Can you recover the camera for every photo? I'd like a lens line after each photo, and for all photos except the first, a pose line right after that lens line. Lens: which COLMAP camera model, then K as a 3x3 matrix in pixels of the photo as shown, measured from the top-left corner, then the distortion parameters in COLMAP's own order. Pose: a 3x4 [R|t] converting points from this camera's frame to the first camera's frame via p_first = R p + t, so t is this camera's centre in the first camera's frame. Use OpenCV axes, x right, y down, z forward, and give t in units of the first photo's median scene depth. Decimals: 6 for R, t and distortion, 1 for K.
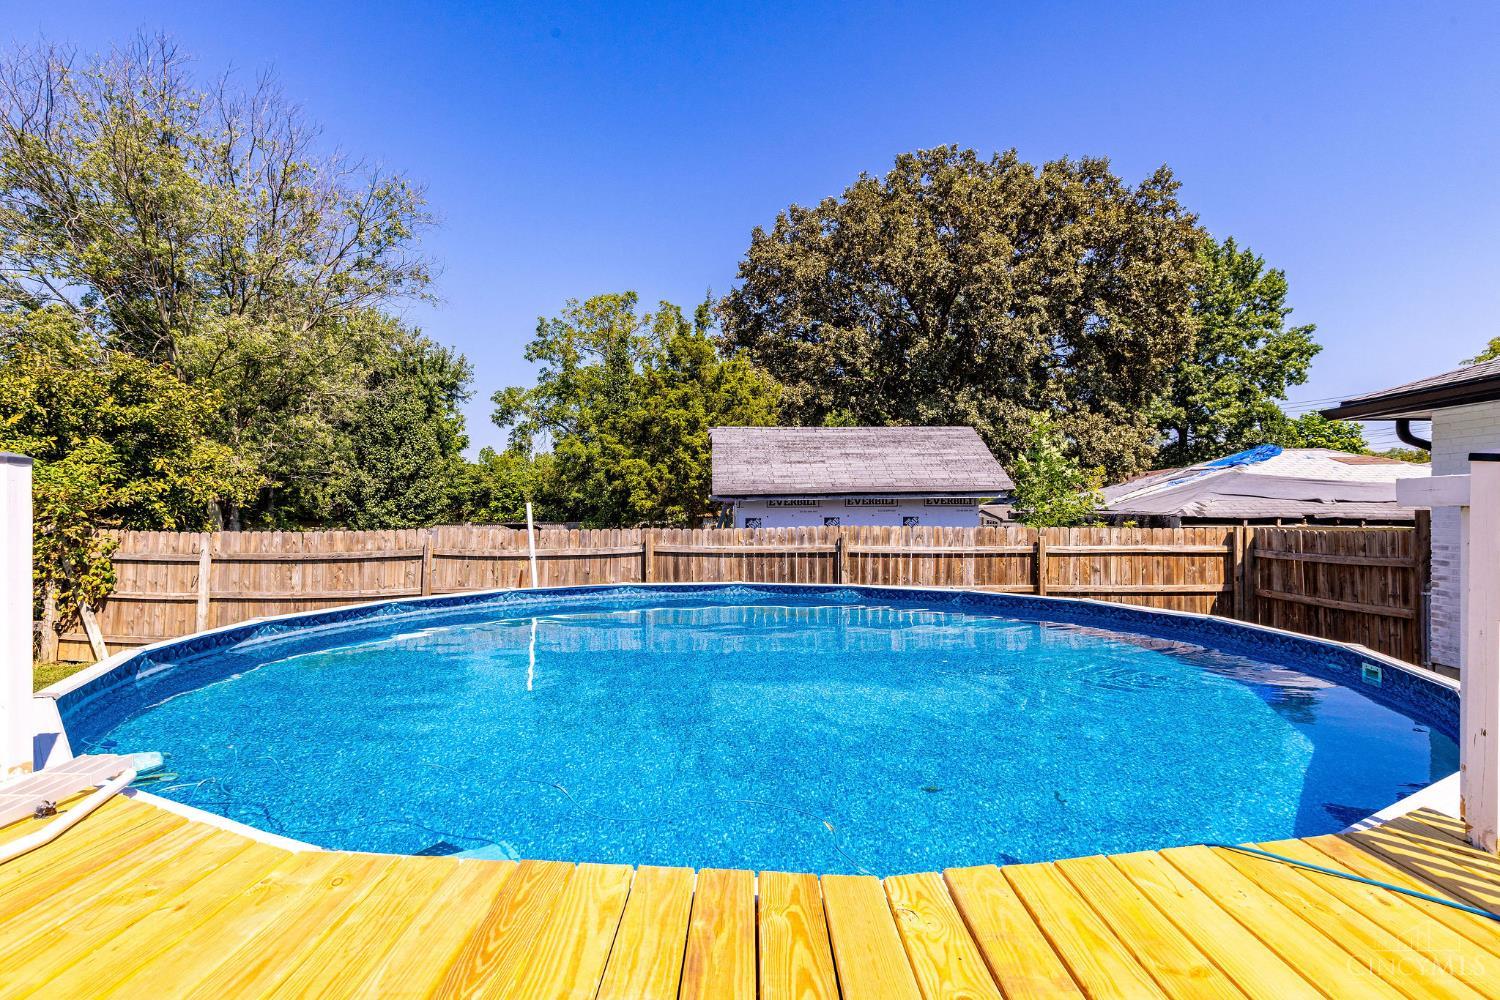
lens RADIAL K [[784.1, 0, 750.0], [0, 784.1, 500.0], [0, 0, 1]] dist [0.010193, -0.000763]
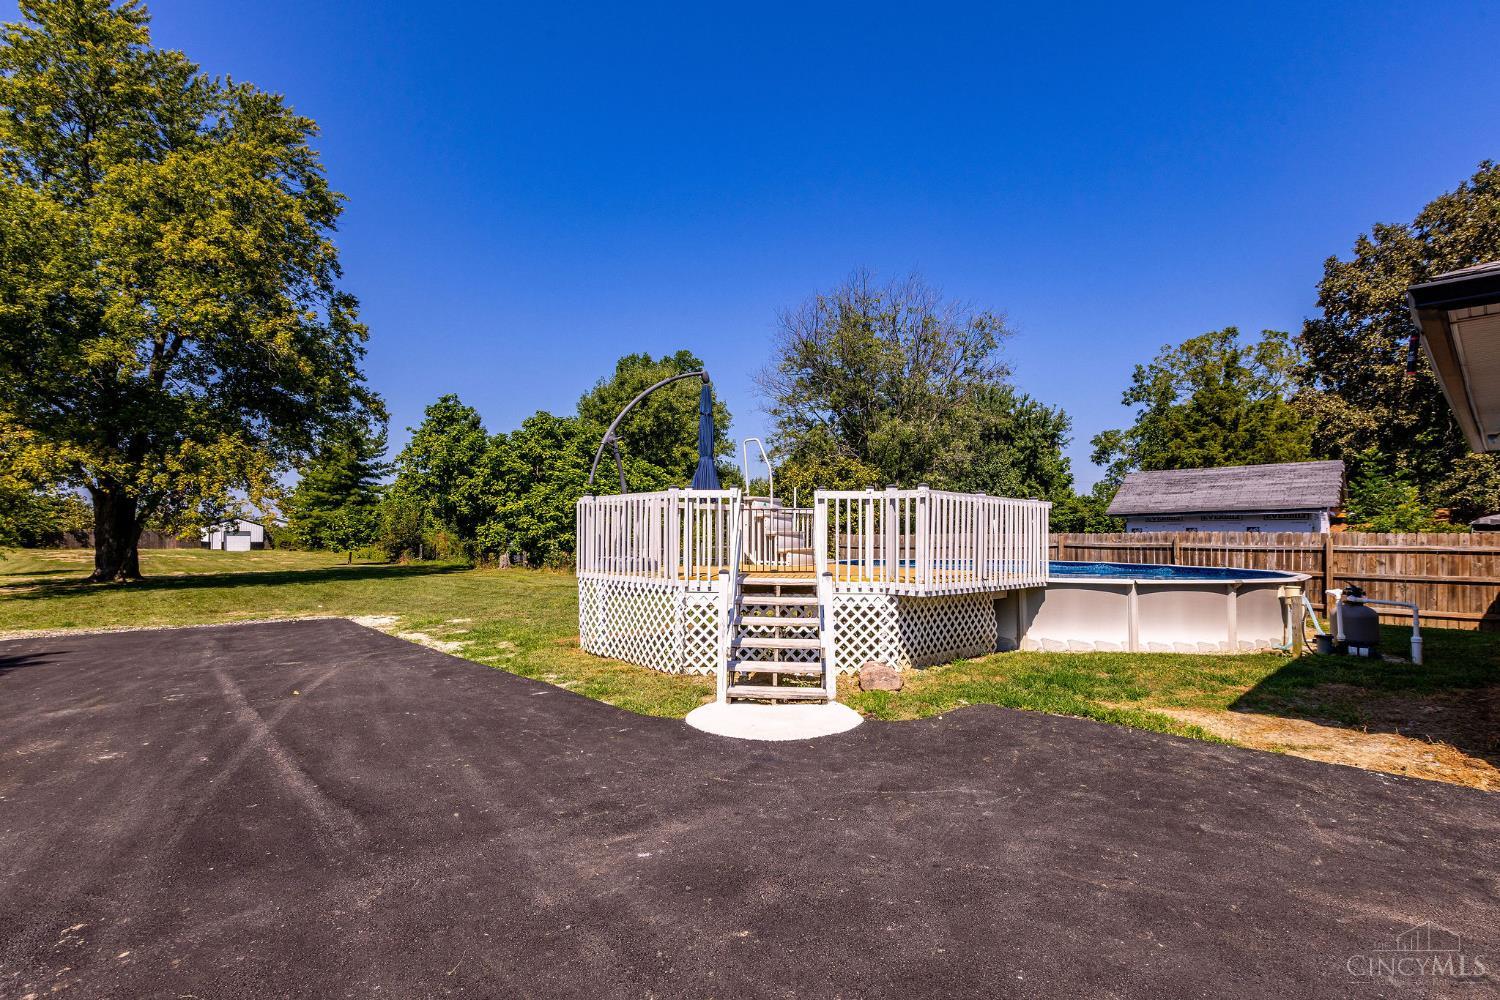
lens RADIAL K [[718.5, 0, 753.1], [0, 718.5, 524.6], [0, 0, 1]] dist [-0.000528, -0.000597]
pose [[0.689715, -0.008325, -0.724033, 0.256904], [0.002562, 0.999956, -0.009058, 0.012810], [0.724077, 0.004393, 0.689706, -0.299493]]
